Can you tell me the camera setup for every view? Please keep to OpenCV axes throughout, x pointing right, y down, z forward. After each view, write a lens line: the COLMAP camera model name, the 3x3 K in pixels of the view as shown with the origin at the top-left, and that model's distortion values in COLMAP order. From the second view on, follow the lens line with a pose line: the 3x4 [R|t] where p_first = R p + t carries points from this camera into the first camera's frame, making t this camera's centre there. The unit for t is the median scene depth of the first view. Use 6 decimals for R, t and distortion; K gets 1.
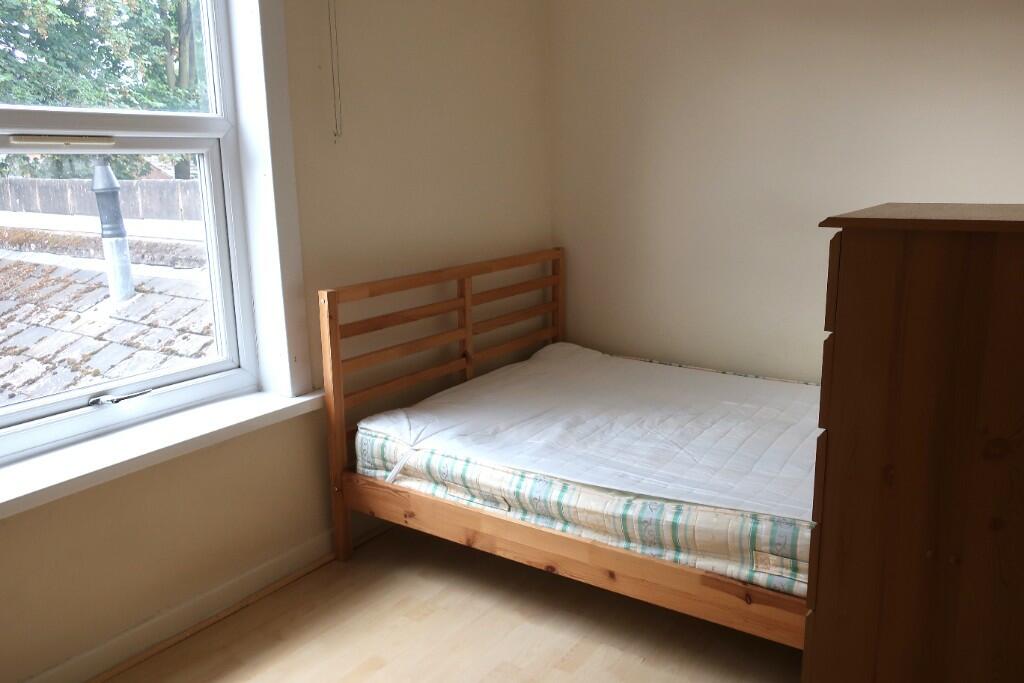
lens RADIAL K [[819.6, 0, 512.0], [0, 819.6, 341.5], [0, 0, 1]] dist [-0.004509, -0.000810]
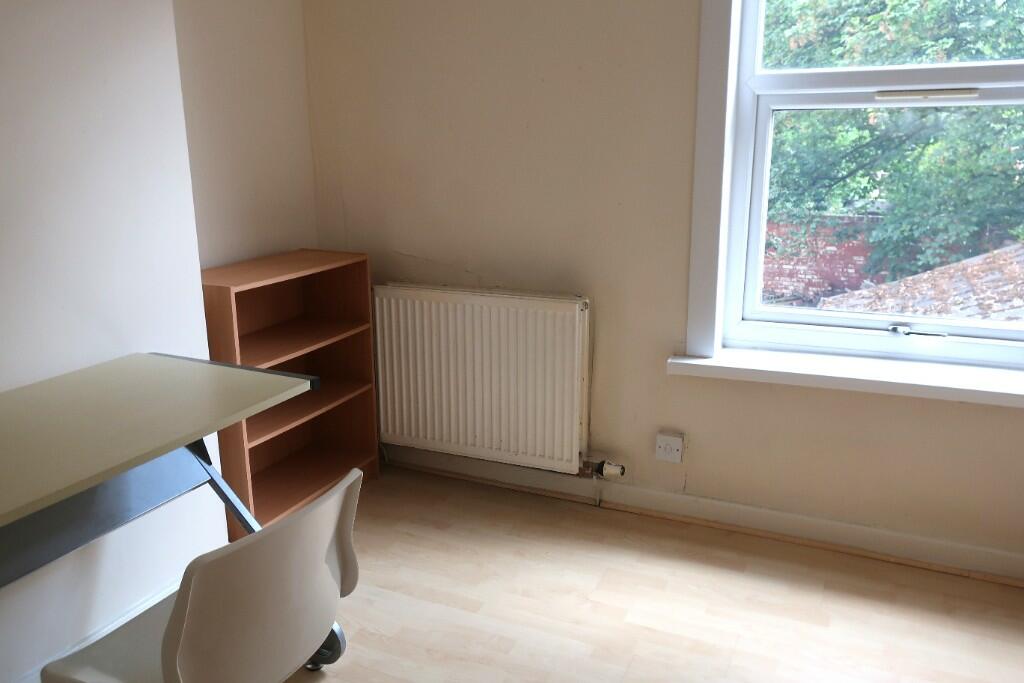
lens RADIAL K [[819.6, 0, 512.0], [0, 819.6, 341.5], [0, 0, 1]] dist [-0.004509, -0.000810]
pose [[0.140398, 0.264334, -0.954157, 0.501098], [-0.194030, 0.952362, 0.235287, -0.074074], [0.970897, 0.152101, 0.184999, 0.282287]]
